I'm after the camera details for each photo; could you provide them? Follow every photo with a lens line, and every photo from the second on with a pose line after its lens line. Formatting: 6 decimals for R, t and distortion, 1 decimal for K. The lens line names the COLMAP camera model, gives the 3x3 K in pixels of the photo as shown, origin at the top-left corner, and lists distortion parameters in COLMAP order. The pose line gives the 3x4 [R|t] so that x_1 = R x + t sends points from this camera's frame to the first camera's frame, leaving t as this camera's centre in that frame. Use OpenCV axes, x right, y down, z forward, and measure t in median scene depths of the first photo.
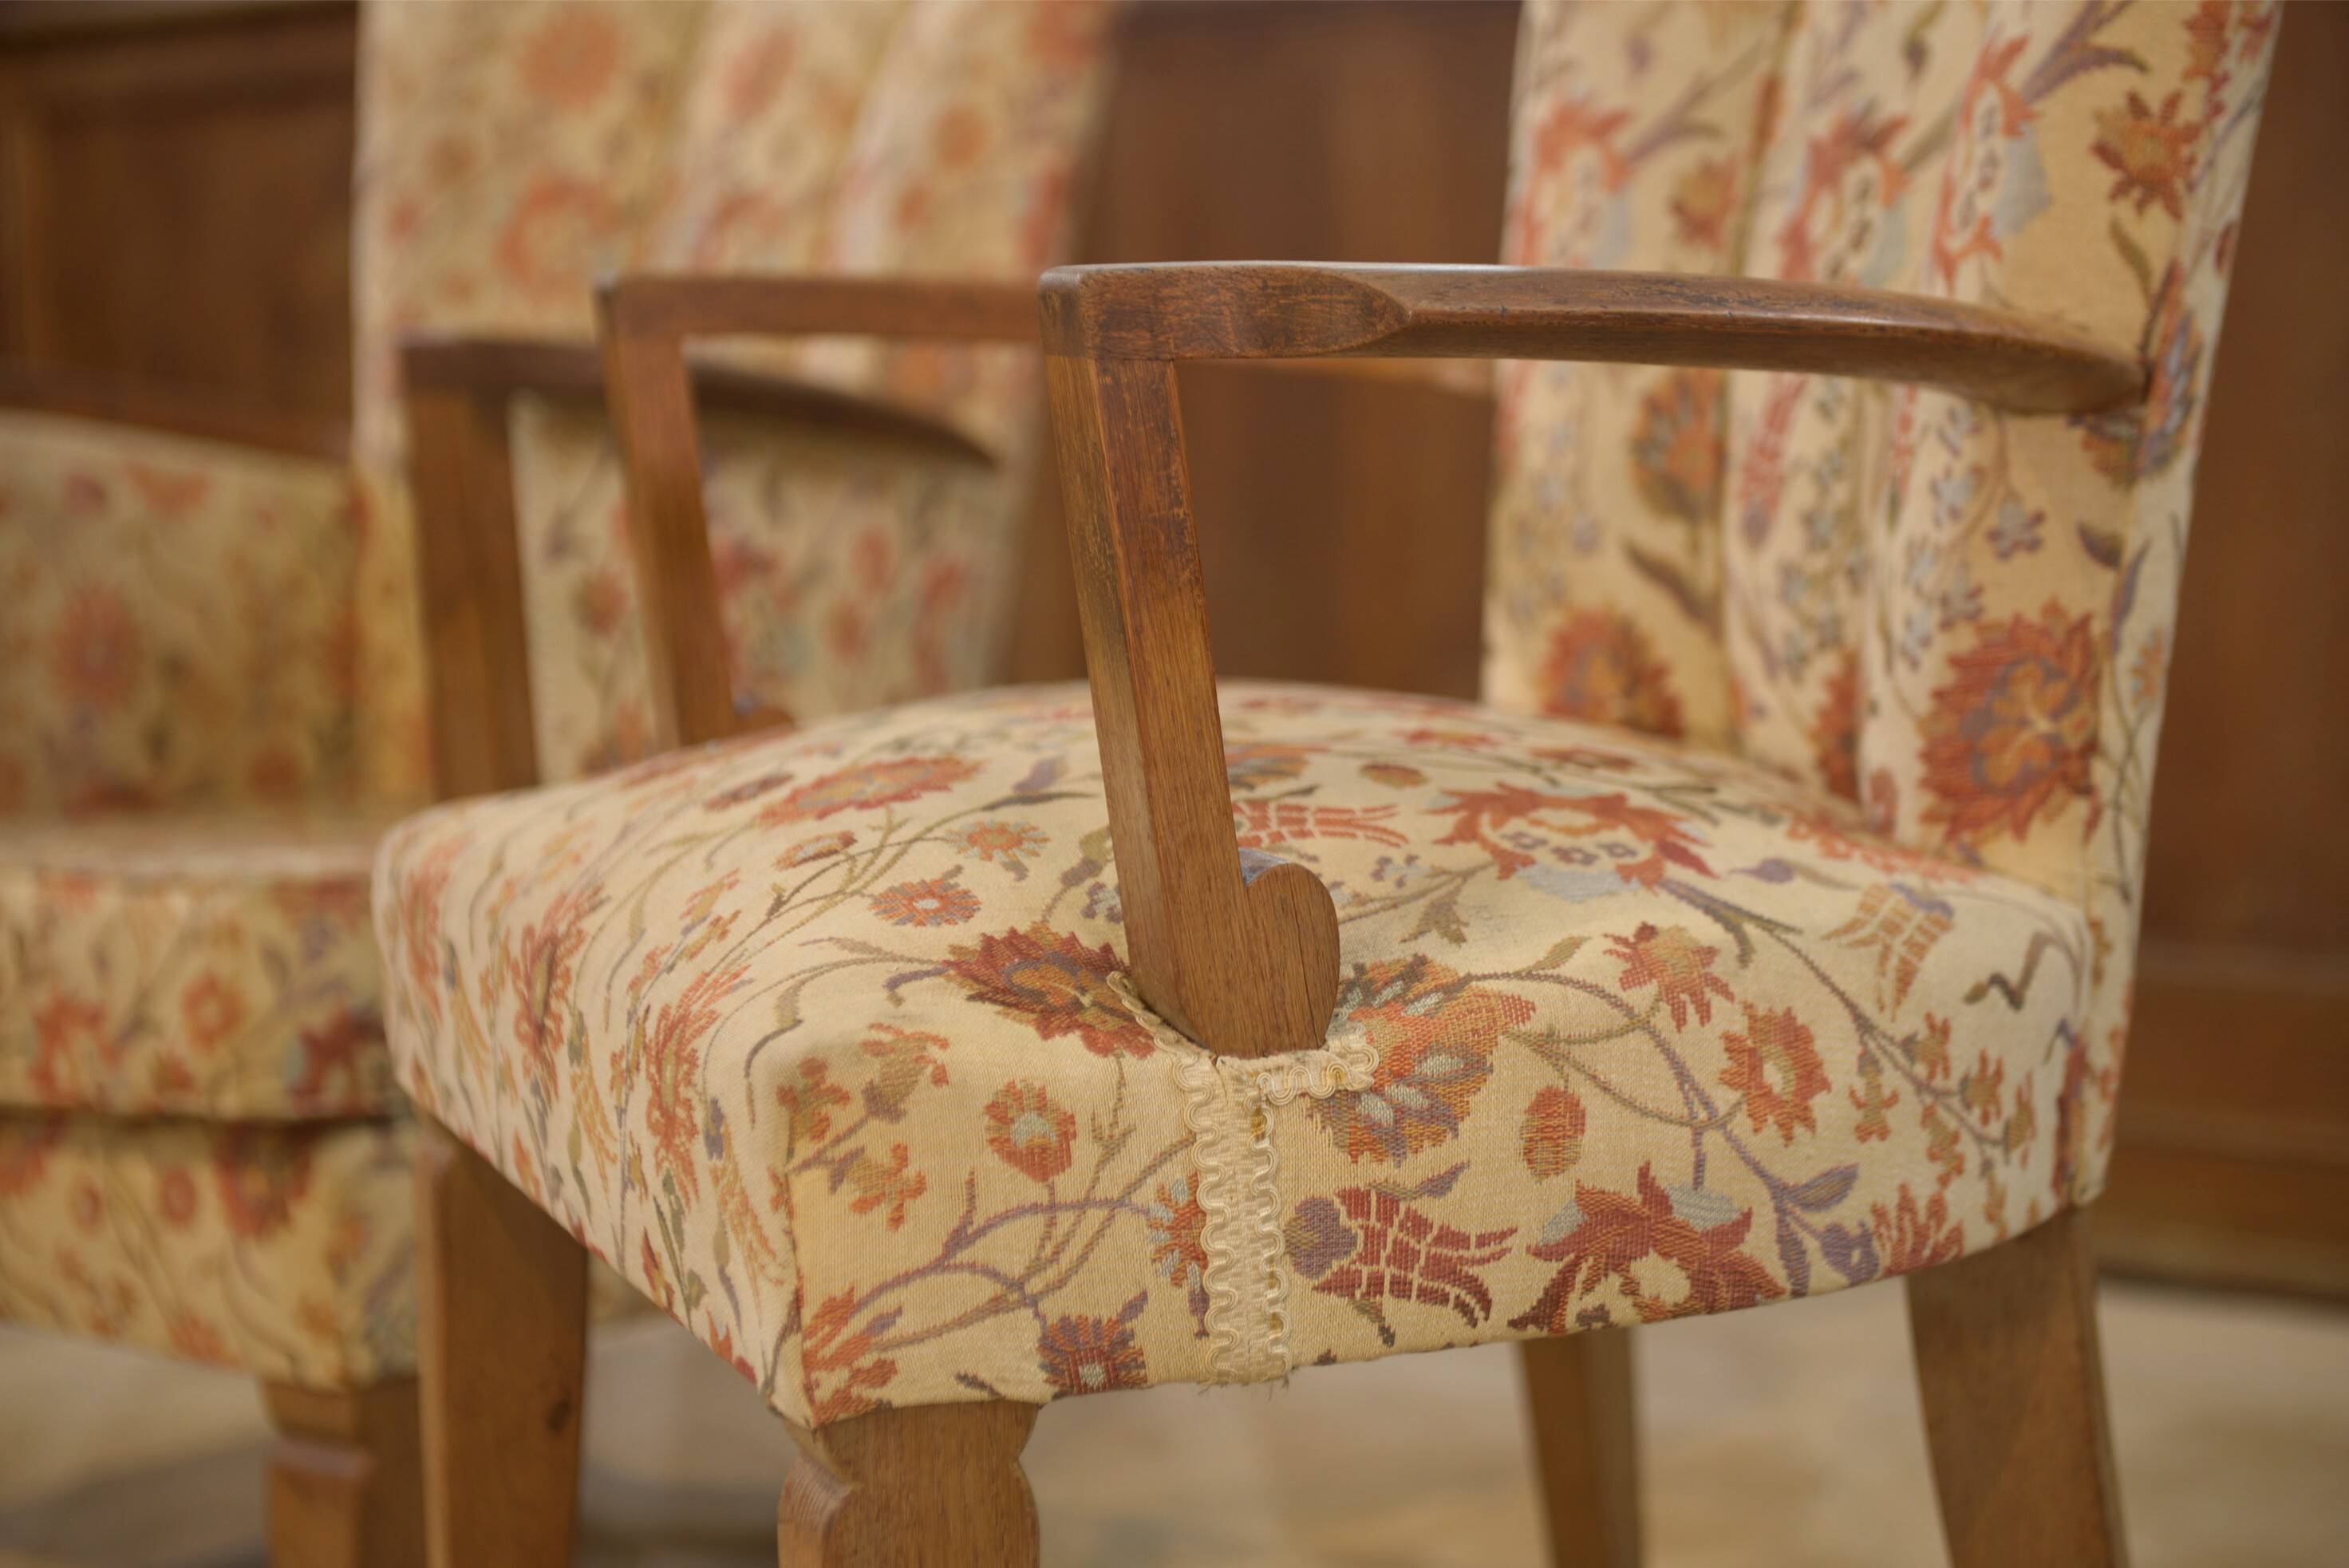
lens RADIAL K [[4480.9, 0, 1176.8], [0, 4480.9, 779.5], [0, 0, 1]] dist [0.106656, 0.000000]
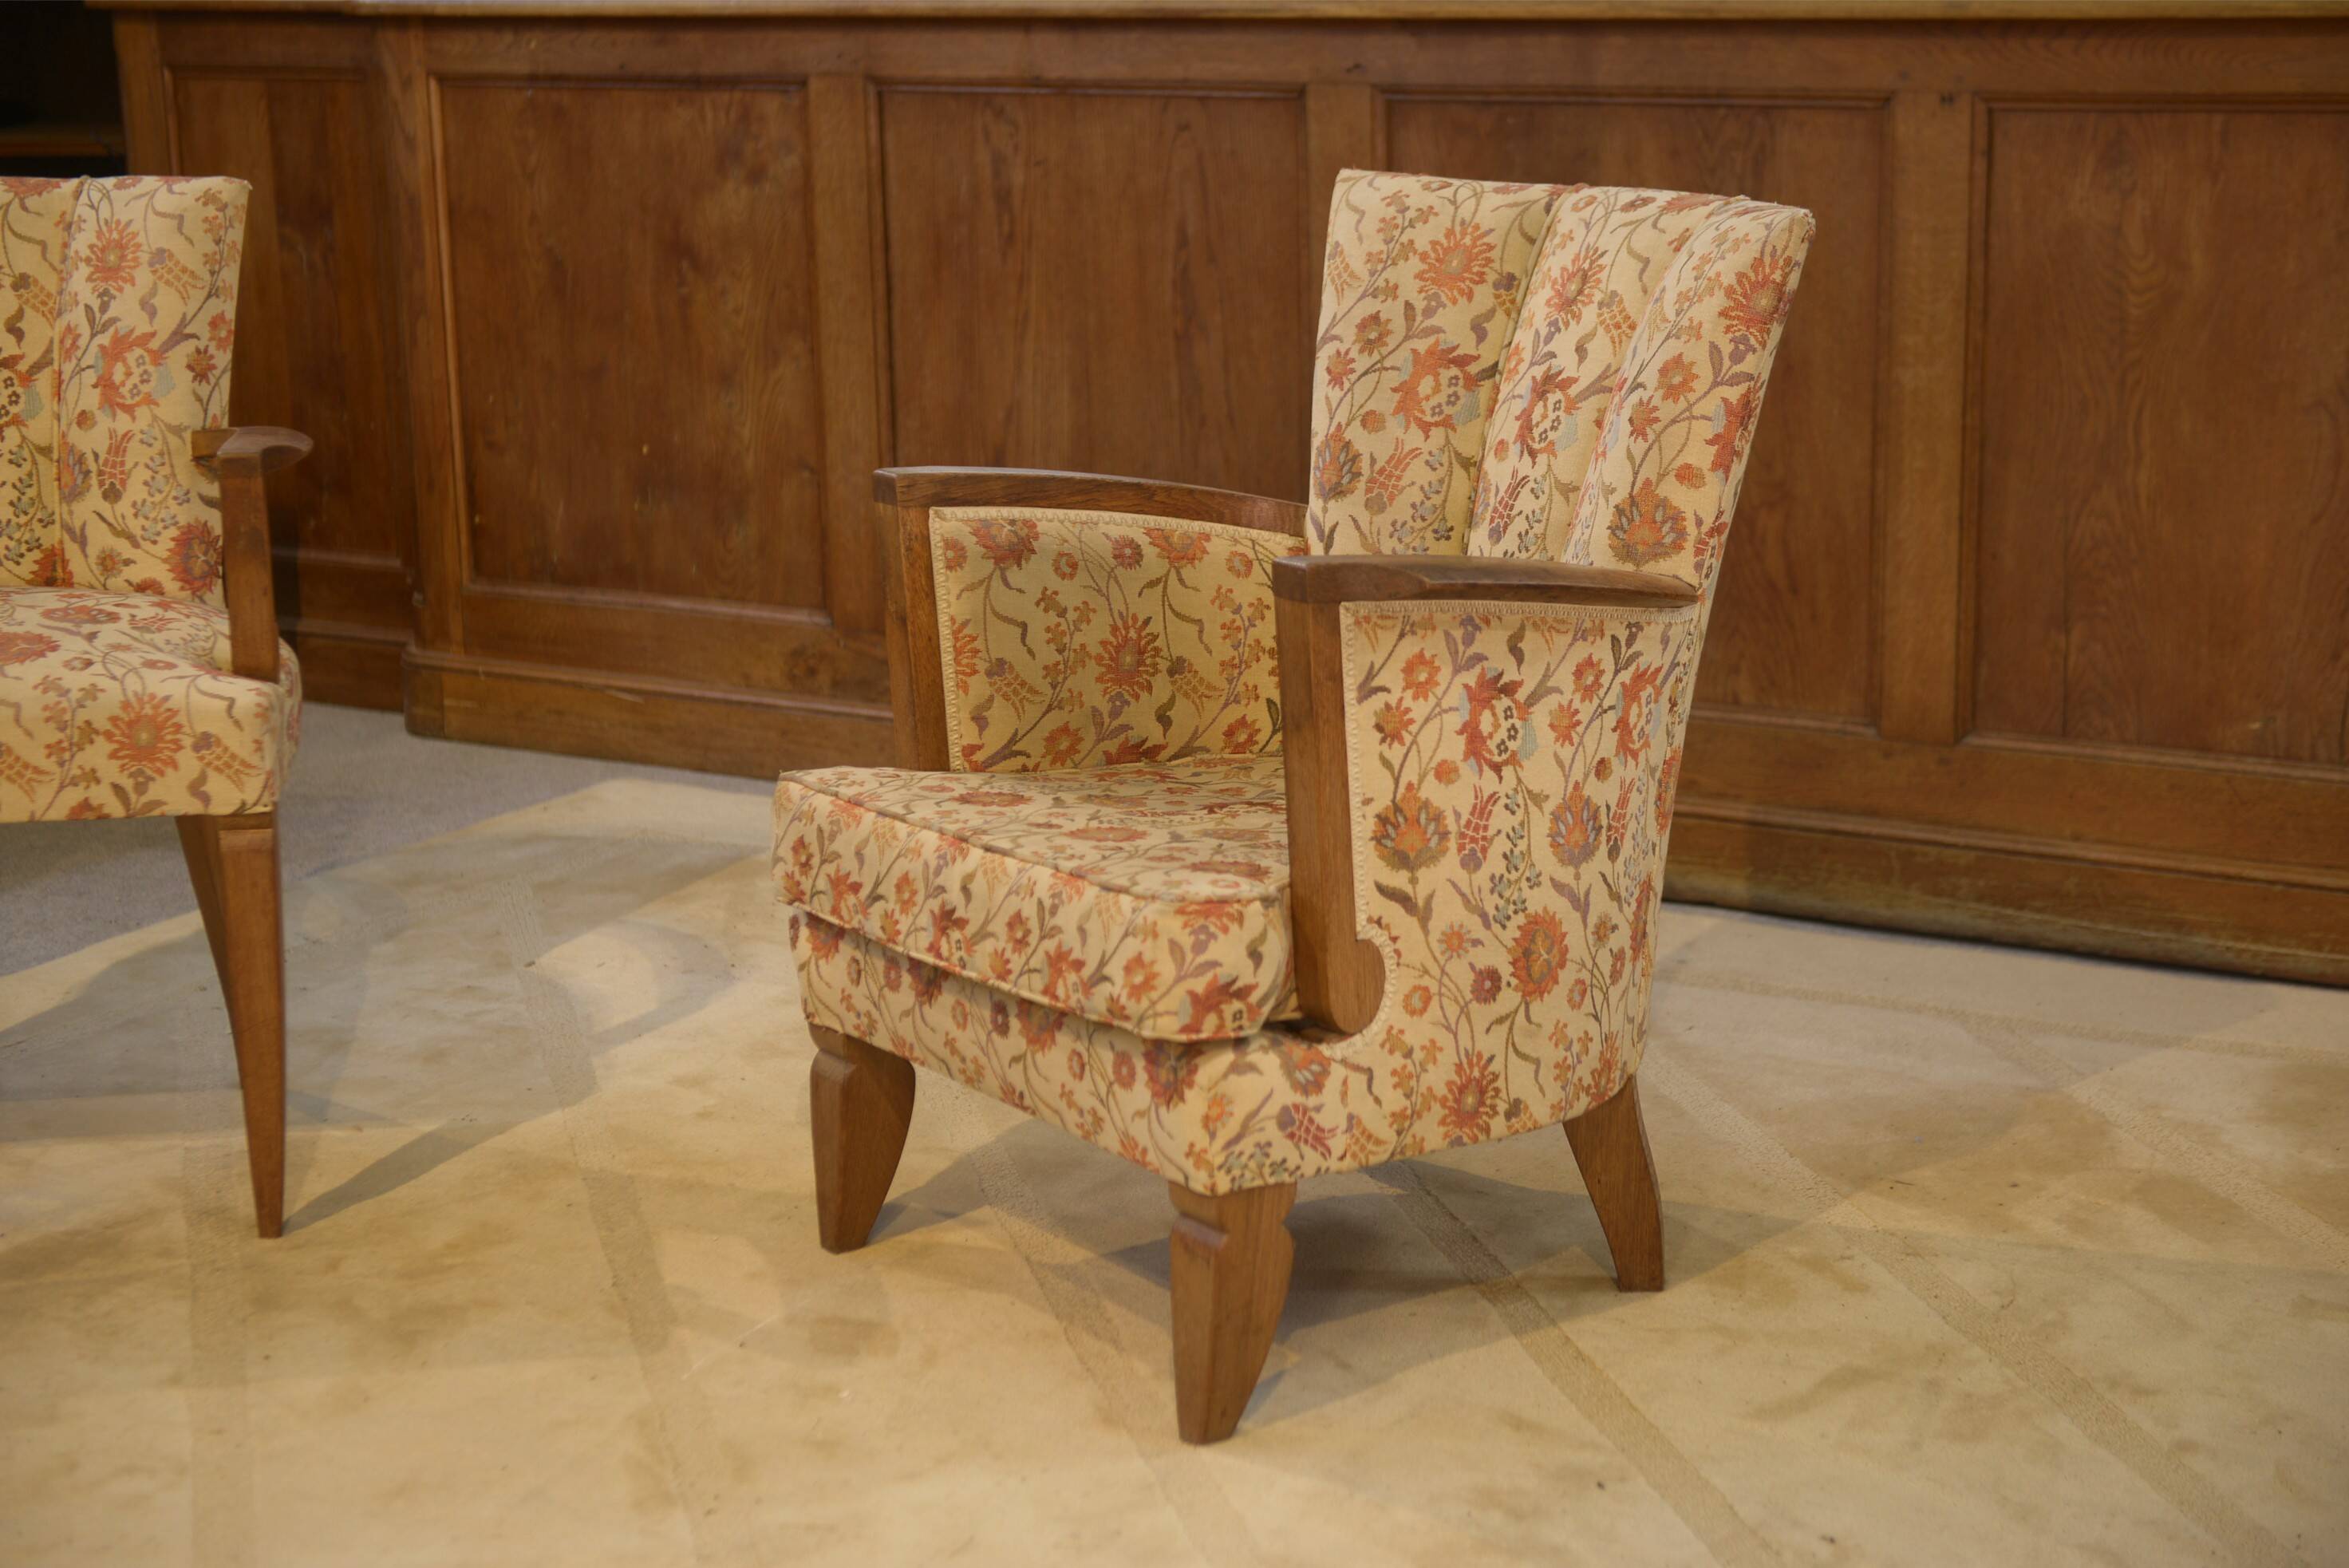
lens RADIAL K [[3989.4, 0, 1154.8], [0, 3989.4, 778.2], [0, 0, 1]] dist [0.112497, 0.000000]
pose [[0.959002, 0.070304, -0.274540, 0.281985], [-0.035854, 0.991055, 0.128548, -0.308264], [0.281122, -0.113435, 0.952944, -0.592690]]
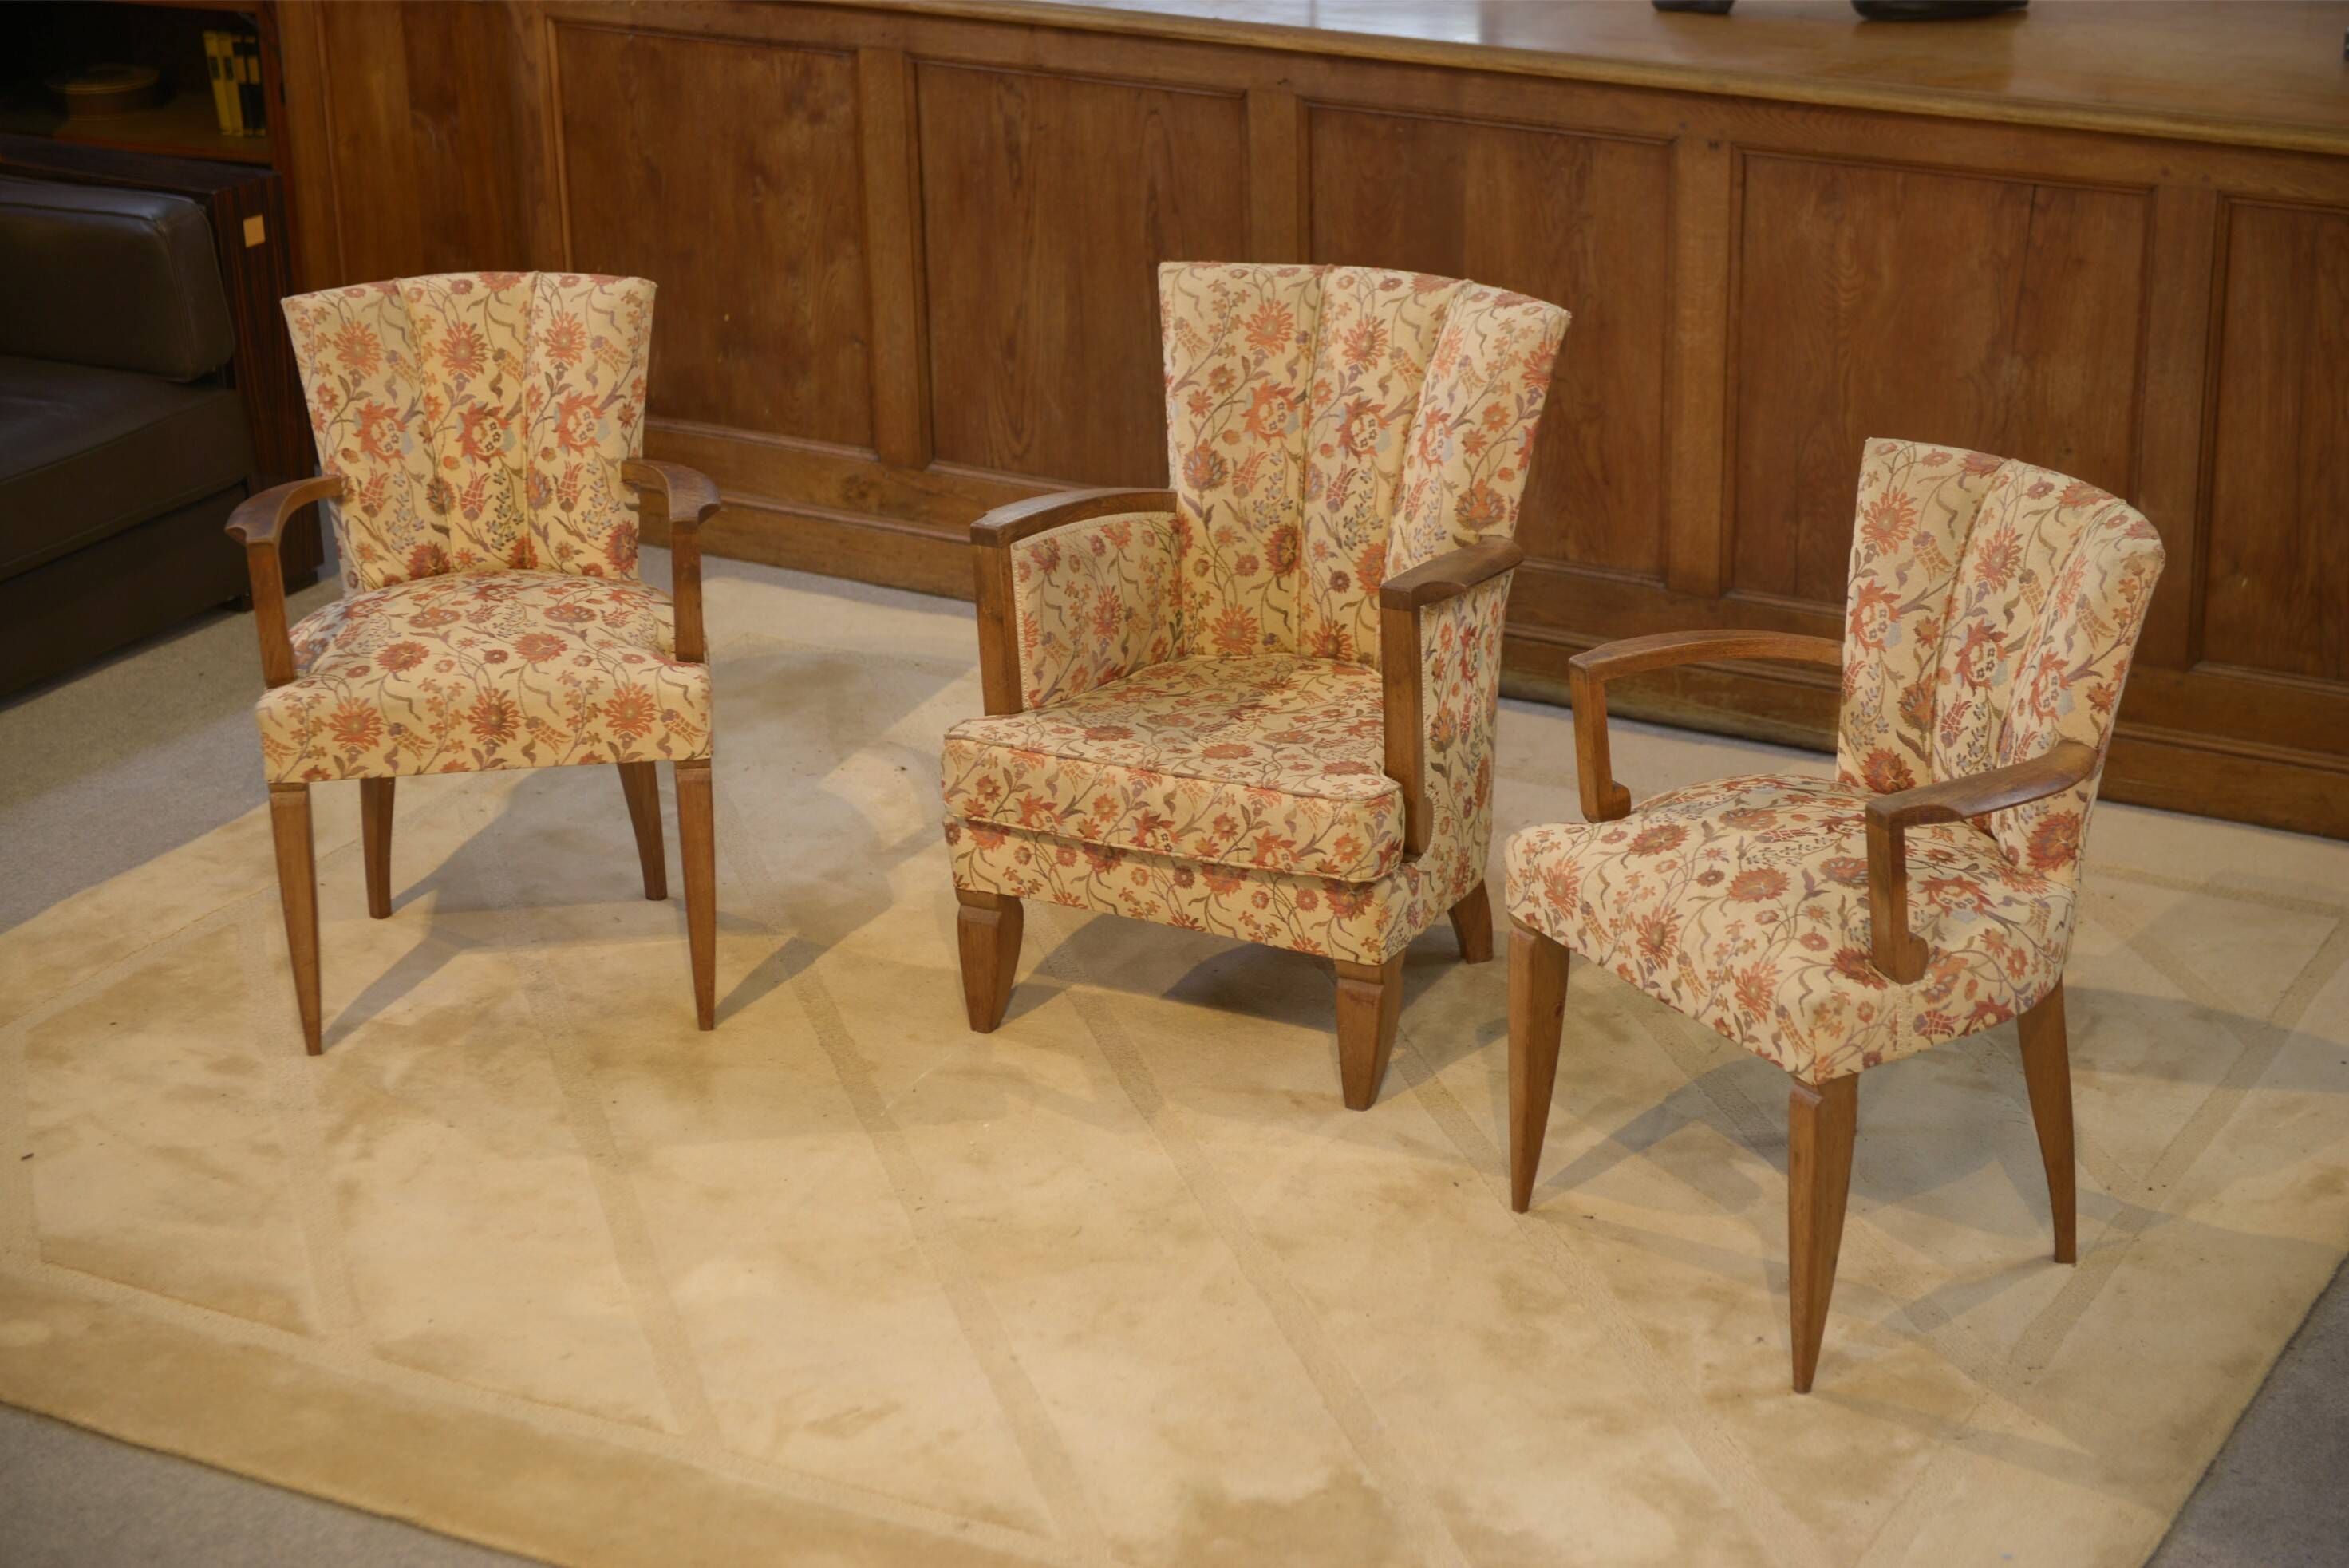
lens RADIAL K [[4480.9, 0, 1179.2], [0, 4480.9, 797.9], [0, 0, 1]] dist [0.106656, 0.000000]
pose [[0.978973, -0.068226, 0.192240, -1.230650], [0.014279, 0.963018, 0.269058, -1.057935], [-0.203487, -0.260655, 0.943743, -2.327501]]
